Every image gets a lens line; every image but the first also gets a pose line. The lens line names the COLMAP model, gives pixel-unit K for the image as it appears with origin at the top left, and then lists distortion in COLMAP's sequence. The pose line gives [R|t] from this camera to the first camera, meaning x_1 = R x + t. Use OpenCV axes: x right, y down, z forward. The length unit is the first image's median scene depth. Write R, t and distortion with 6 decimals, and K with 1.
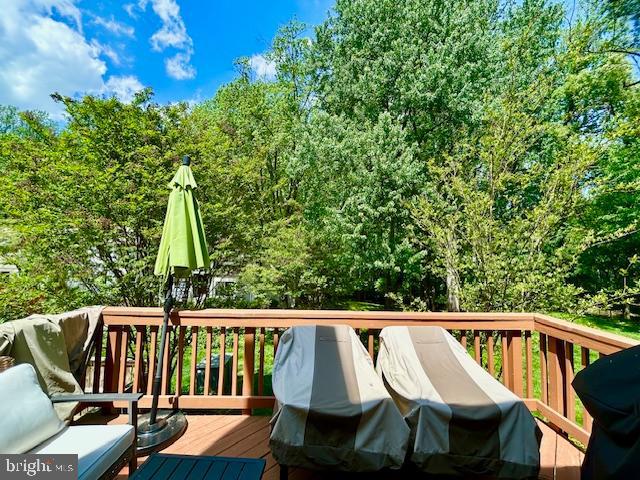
lens RADIAL K [[260.3, 0, 321.0], [0, 260.3, 240.6], [0, 0, 1]] dist [-0.016855, -0.000468]
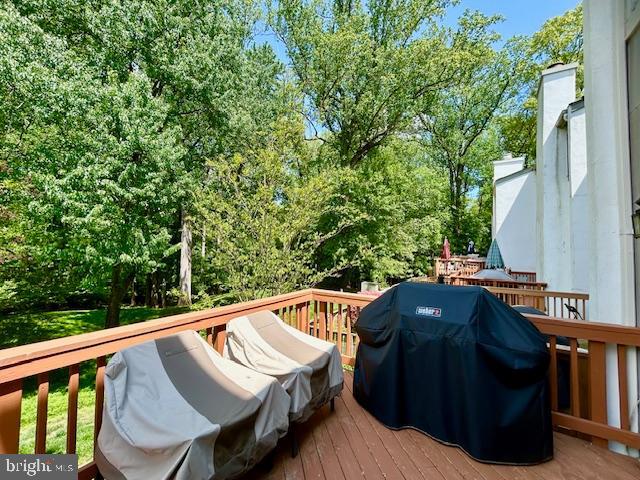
lens RADIAL K [[260.3, 0, 321.4], [0, 260.3, 240.2], [0, 0, 1]] dist [-0.016855, -0.000468]
pose [[0.528608, 0.027129, 0.848432, -0.144600], [-0.052236, 0.998635, 0.000613, 0.002507], [-0.847257, -0.044643, 0.529303, 0.069009]]
